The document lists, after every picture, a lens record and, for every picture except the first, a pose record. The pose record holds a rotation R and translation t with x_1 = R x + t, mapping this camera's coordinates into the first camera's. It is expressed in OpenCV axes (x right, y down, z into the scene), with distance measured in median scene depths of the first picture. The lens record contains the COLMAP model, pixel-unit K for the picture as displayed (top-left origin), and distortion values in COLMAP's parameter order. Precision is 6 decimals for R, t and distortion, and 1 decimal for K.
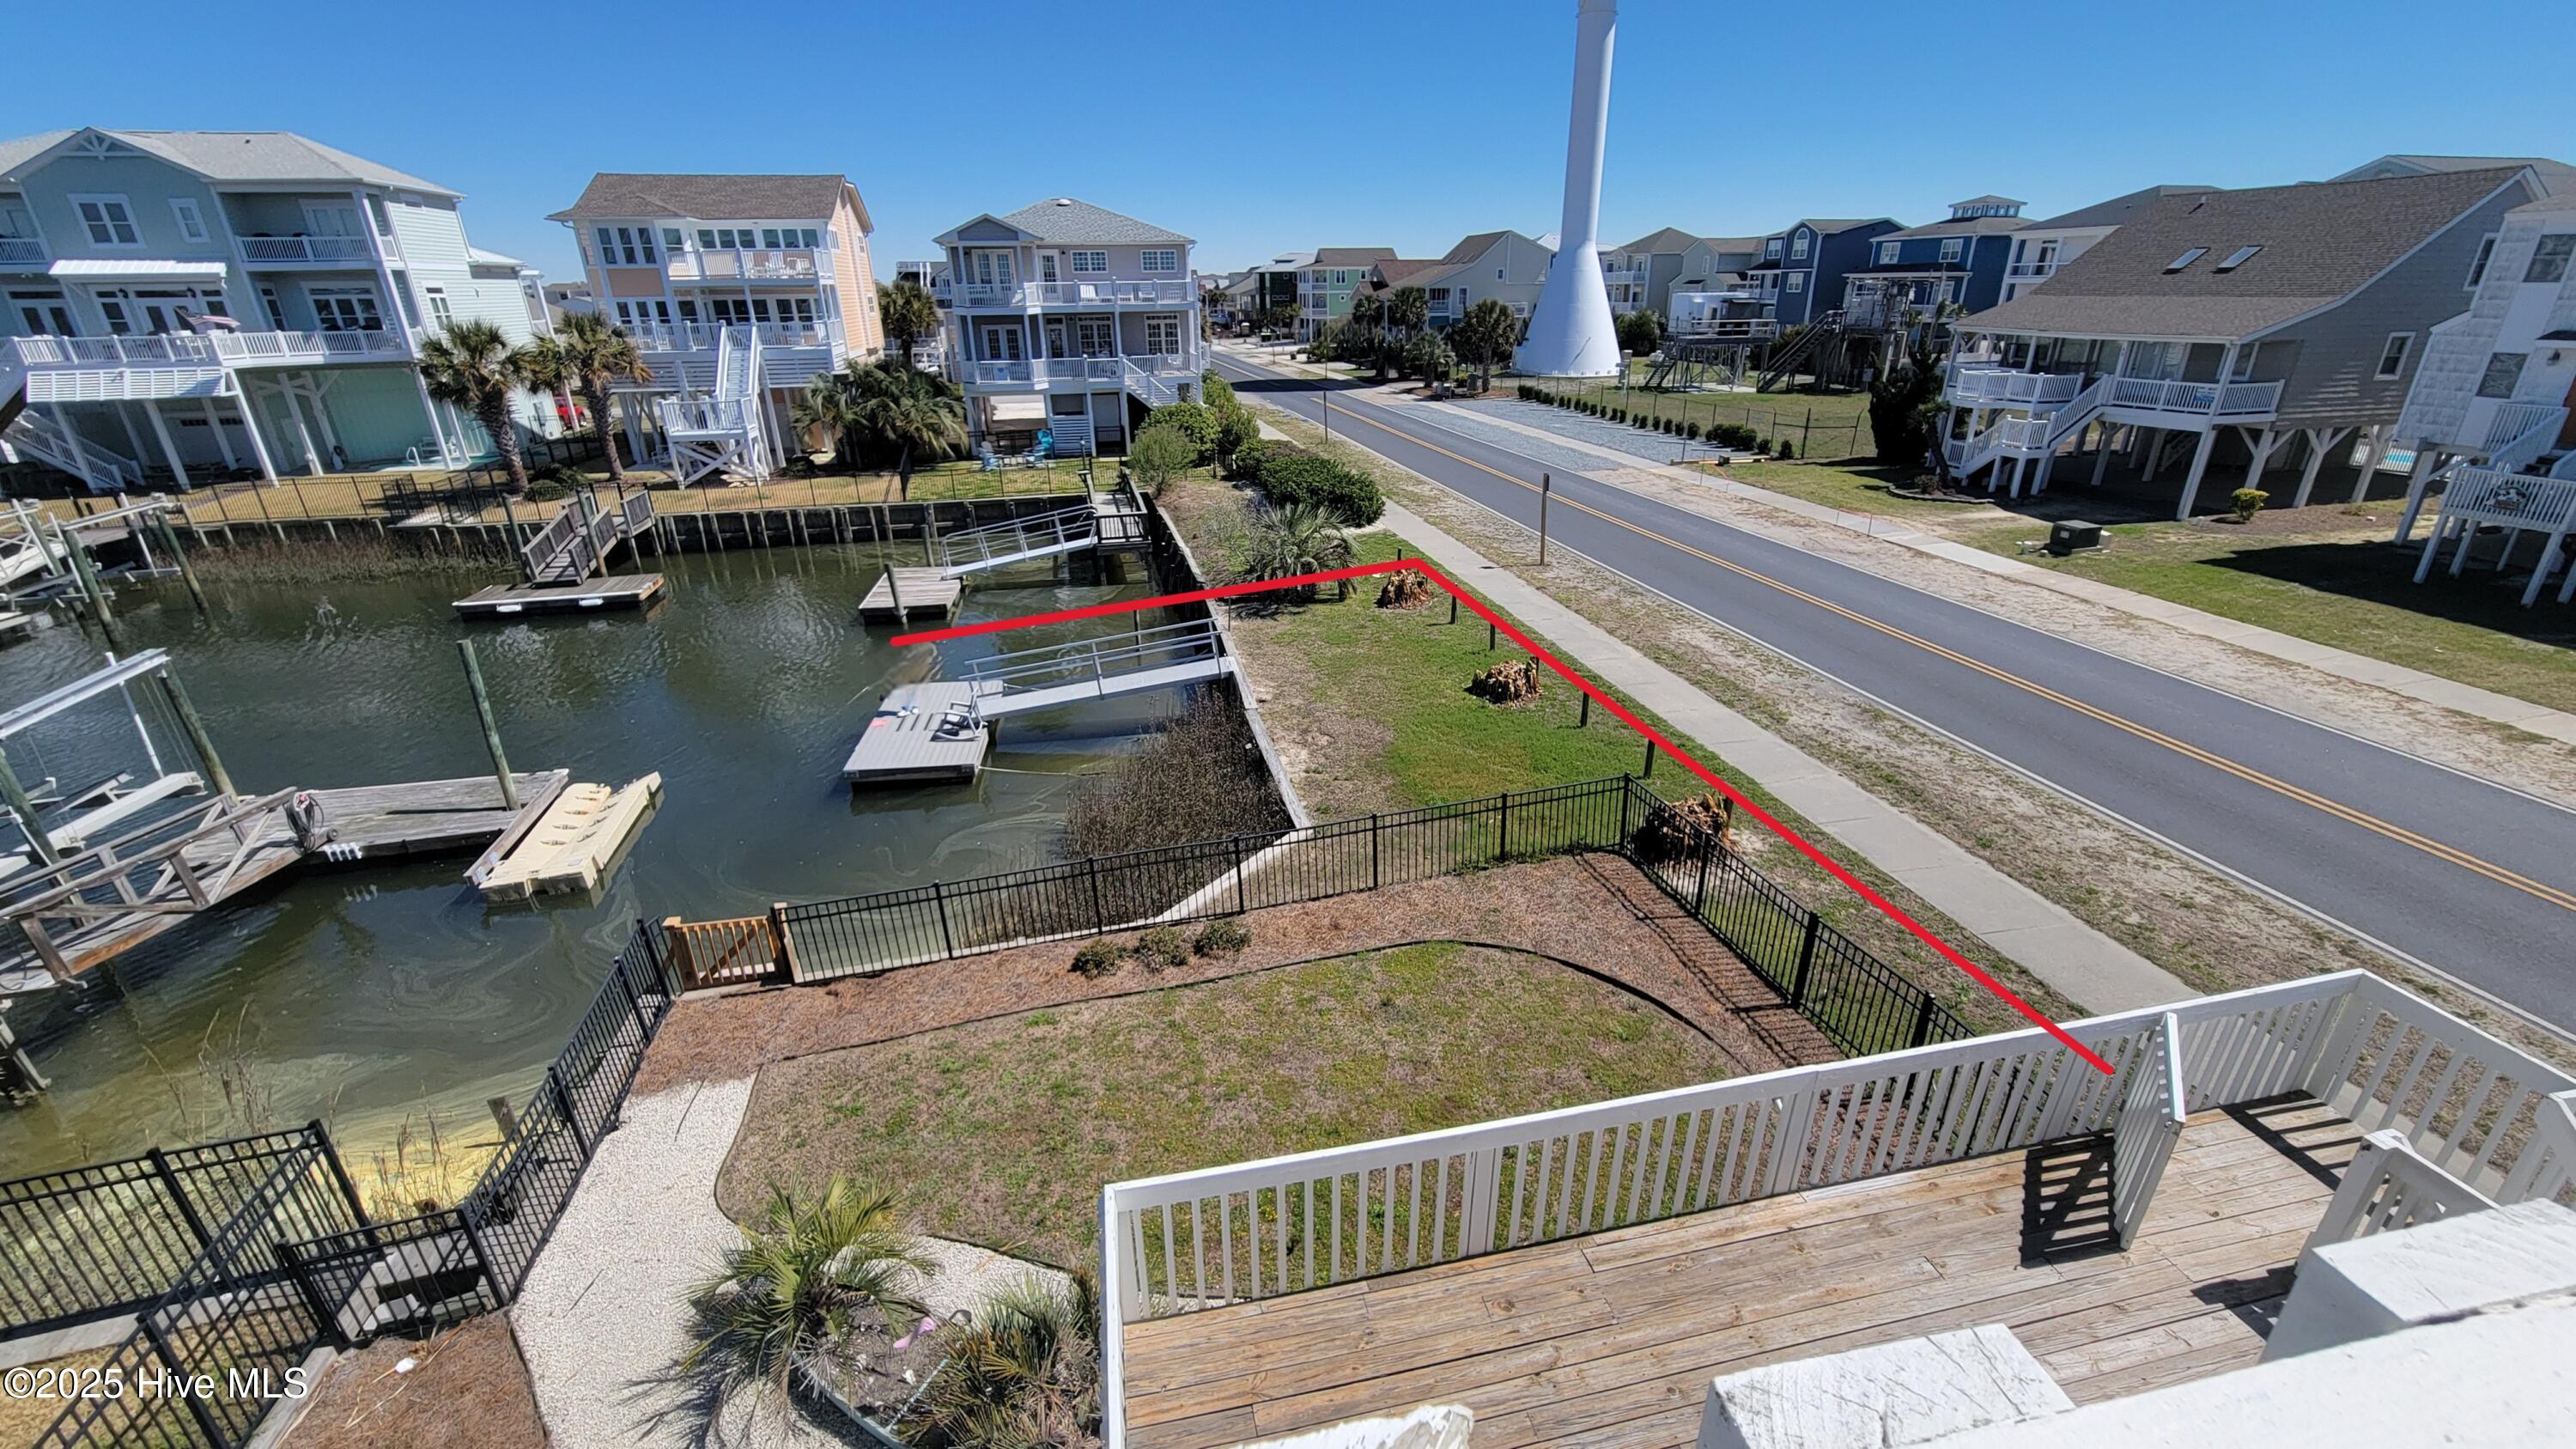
lens RADIAL K [[1065.5, 0, 1288.0], [0, 1065.5, 724.5], [0, 0, 1]] dist [0.000787, -0.000454]
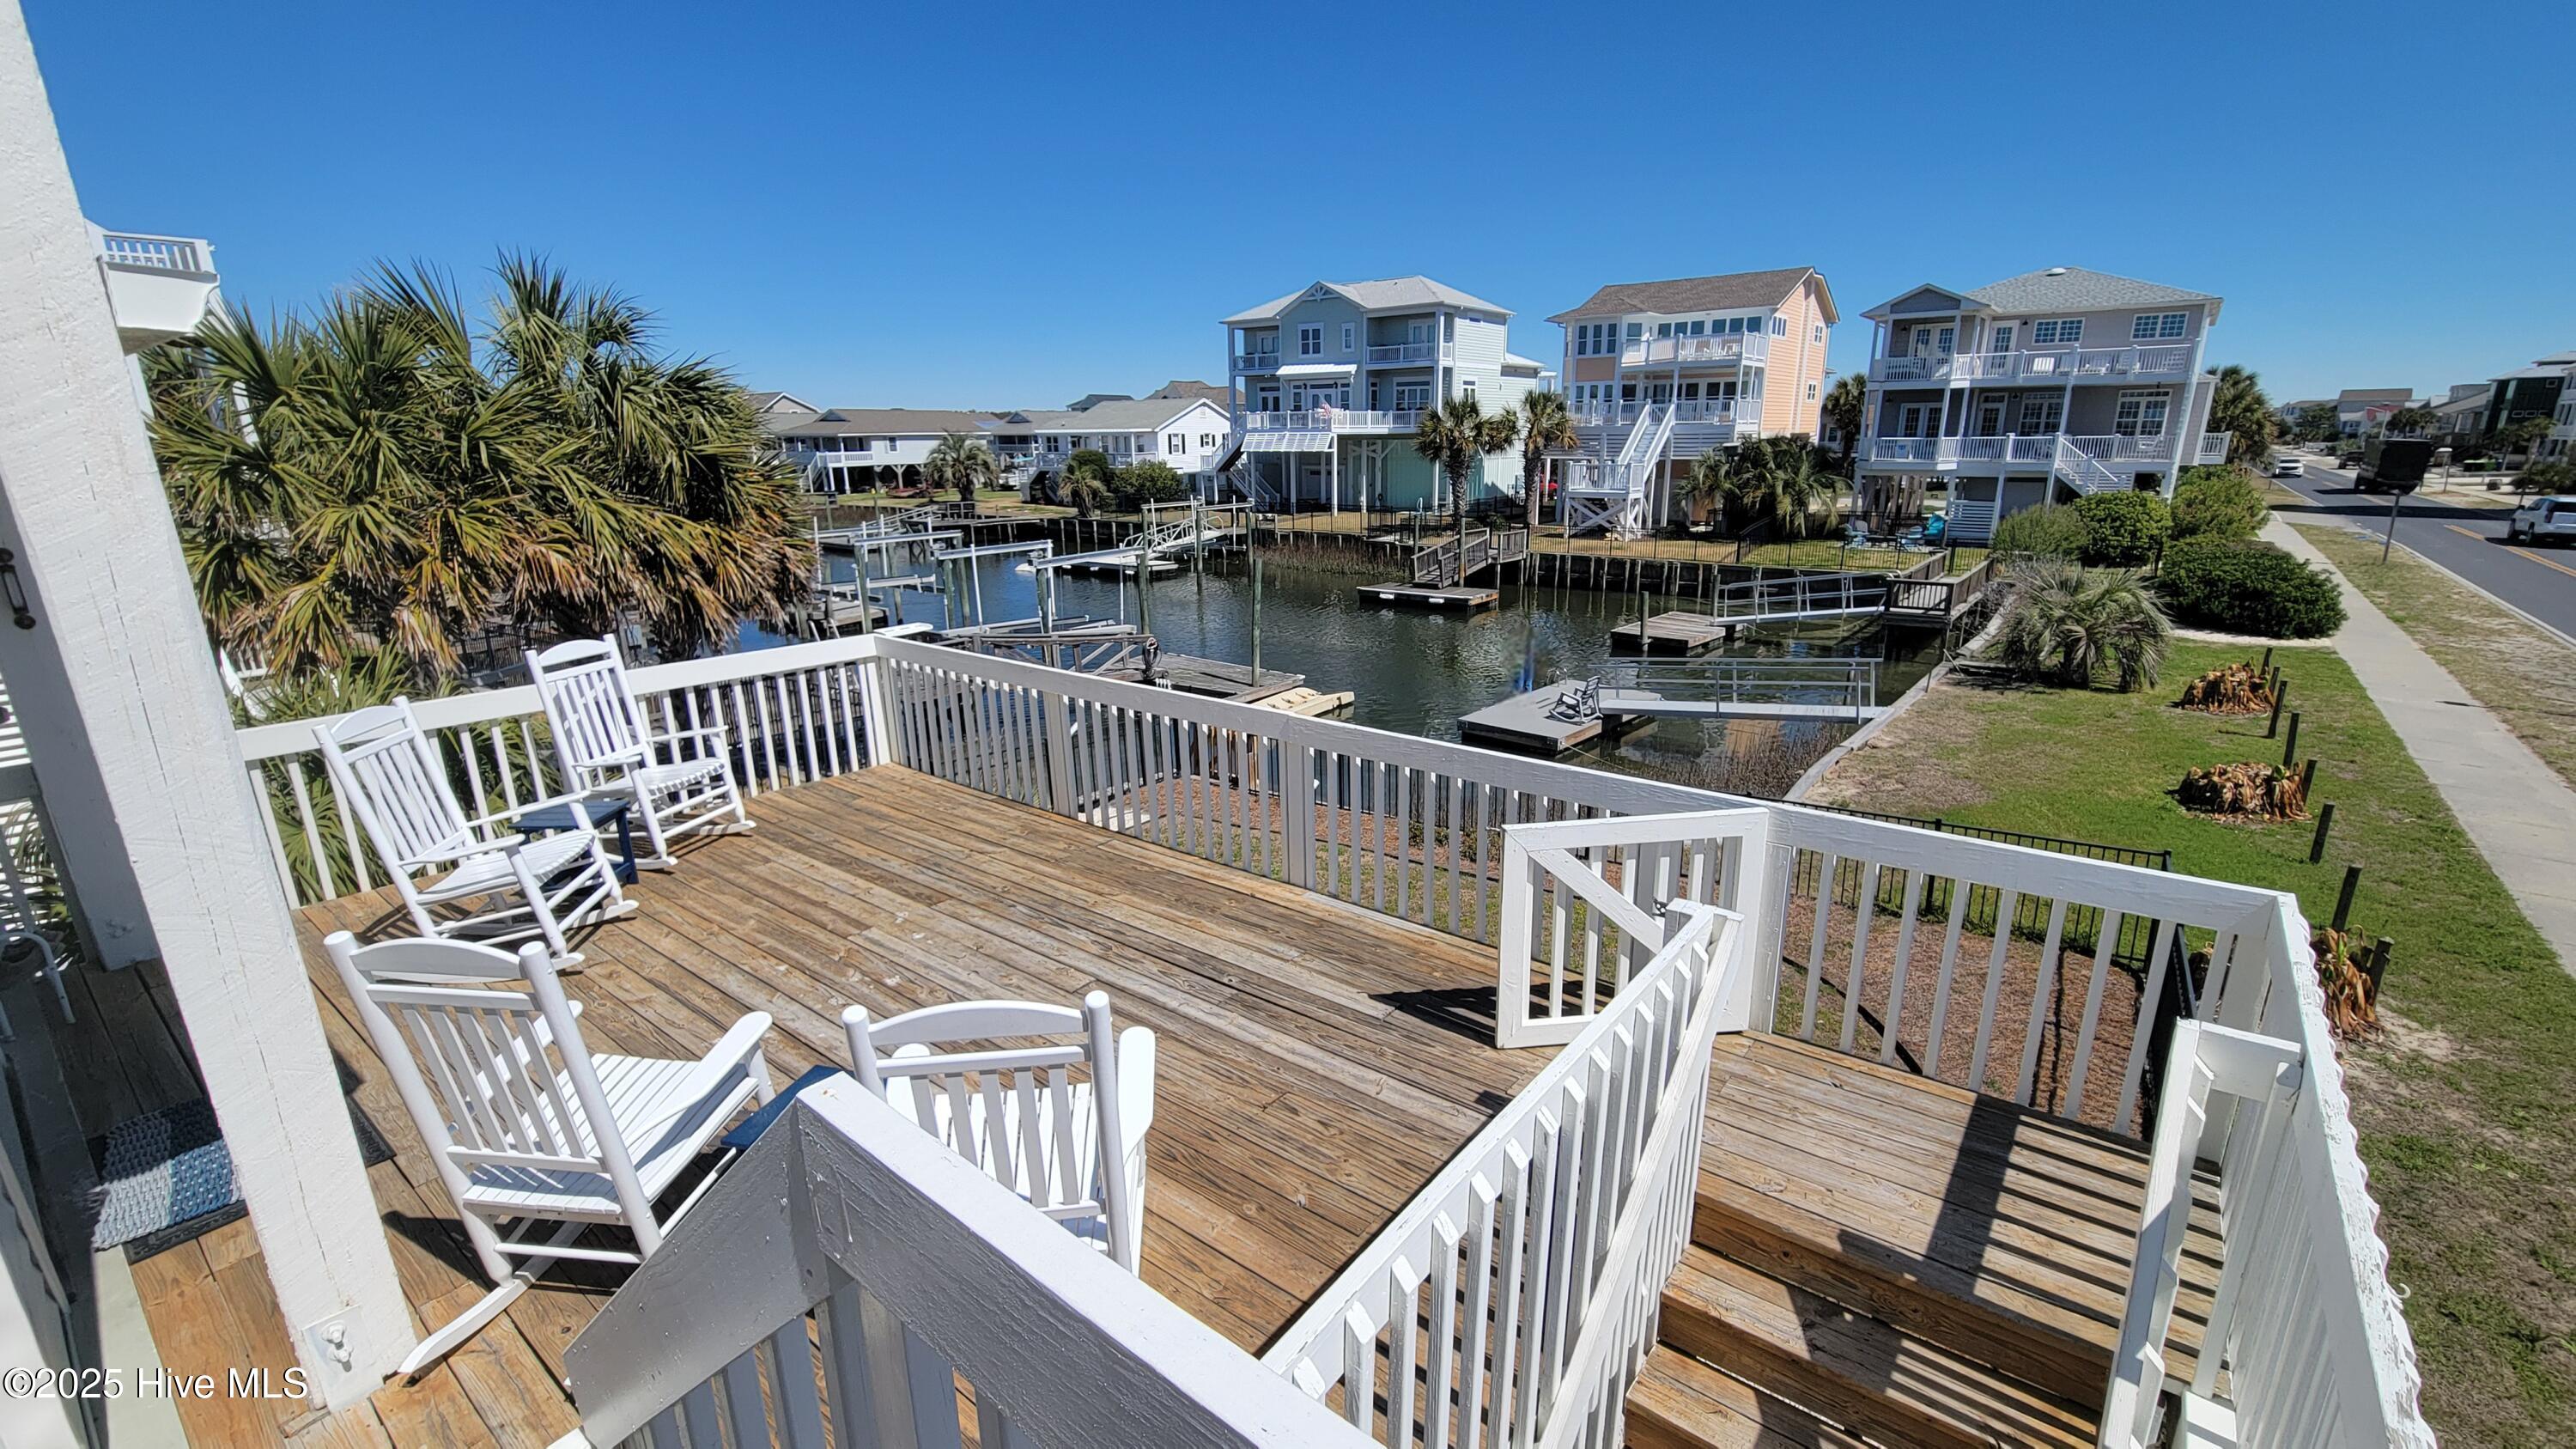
lens RADIAL K [[1091.9, 0, 1288.0], [0, 1091.9, 724.5], [0, 0, 1]] dist [-0.001819, -0.000436]
pose [[0.635948, 0.209111, -0.742862, 0.144808], [-0.296898, 0.954798, 0.014602, 0.038833], [0.712336, 0.211268, 0.669286, 0.045712]]
